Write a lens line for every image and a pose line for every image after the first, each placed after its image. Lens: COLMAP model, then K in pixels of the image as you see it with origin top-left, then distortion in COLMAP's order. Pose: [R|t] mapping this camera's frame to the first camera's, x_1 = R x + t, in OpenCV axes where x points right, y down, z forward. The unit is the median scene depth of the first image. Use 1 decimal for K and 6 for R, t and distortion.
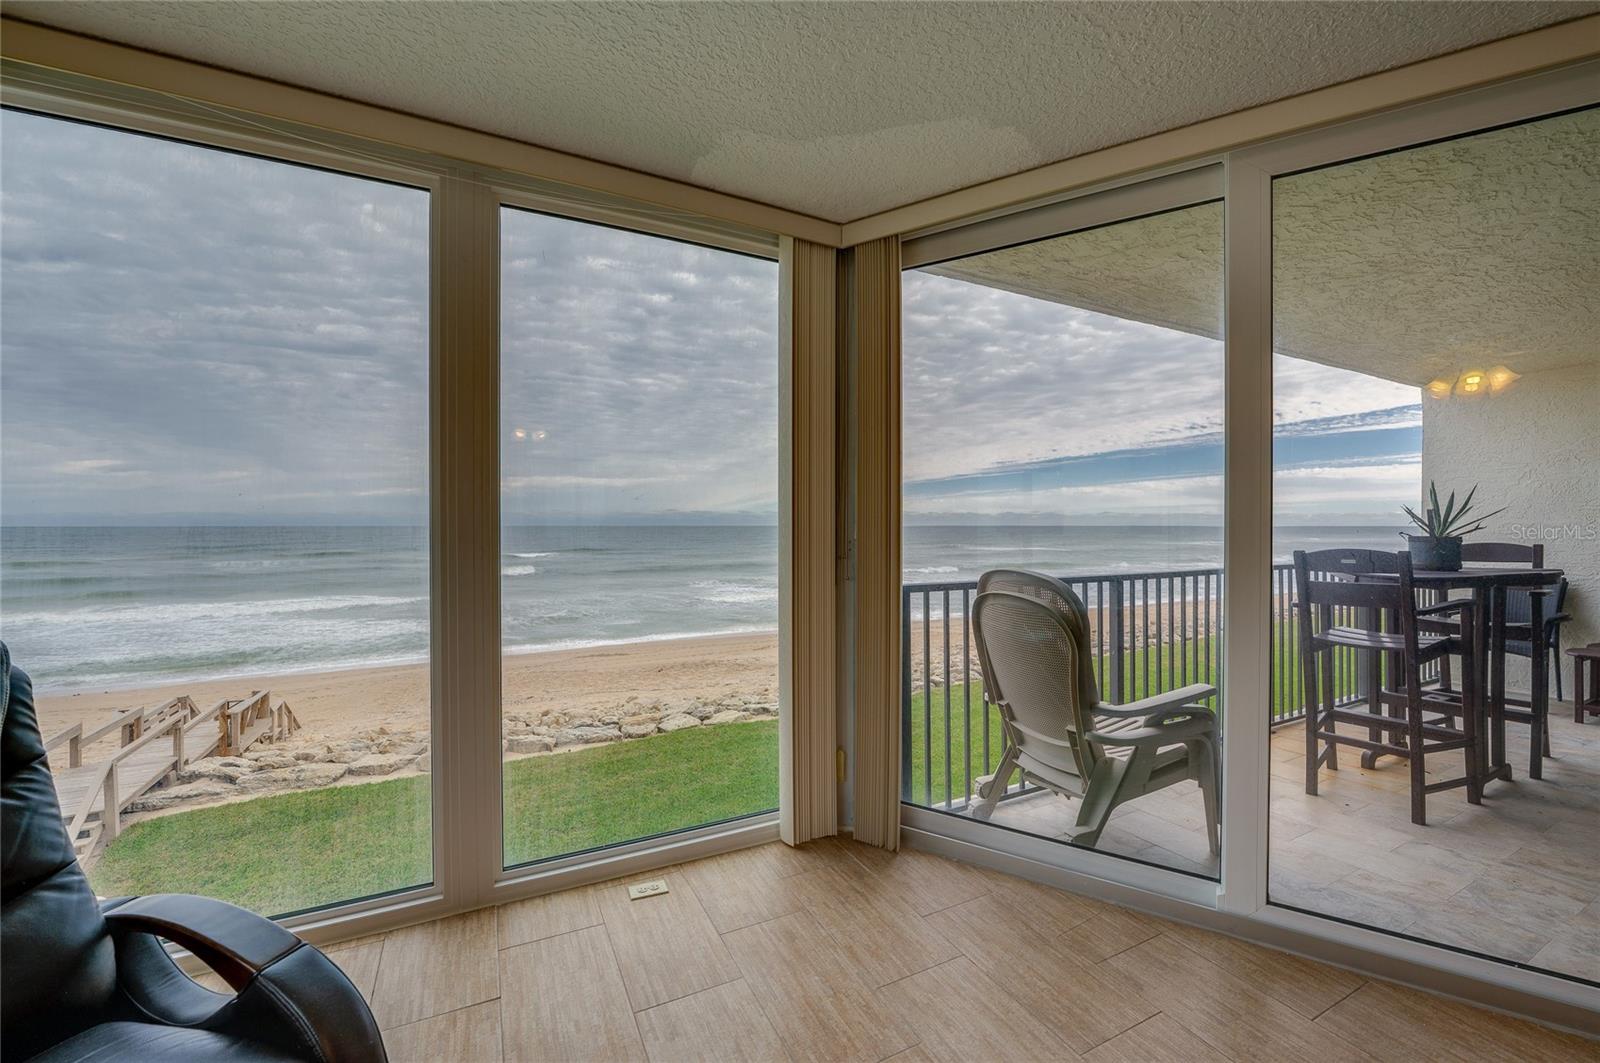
lens RADIAL K [[652.2, 0, 804.1], [0, 652.2, 530.6], [0, 0, 1]] dist [-0.004773, -0.000368]
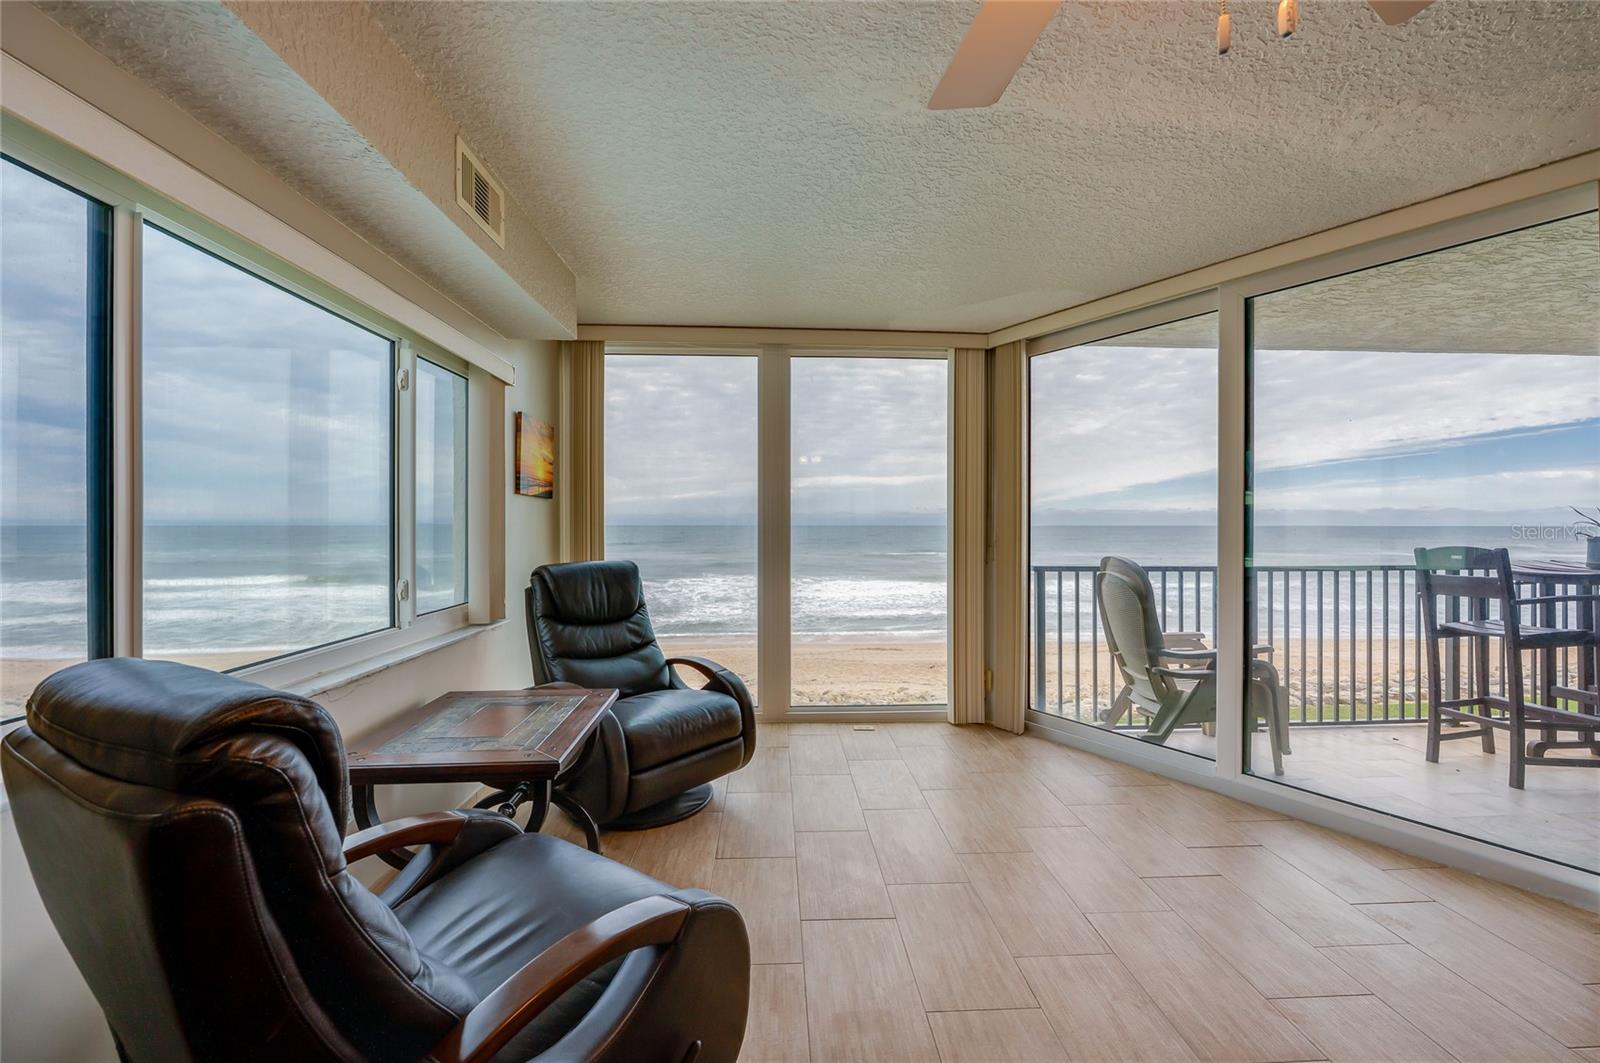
lens RADIAL K [[652.2, 0, 787.2], [0, 652.2, 527.1], [0, 0, 1]] dist [-0.004773, -0.000368]
pose [[0.904902, 0.004605, -0.425596, 0.289786], [-0.005459, 0.999985, -0.000788, 0.001104], [0.425586, 0.003036, 0.904913, -0.628347]]
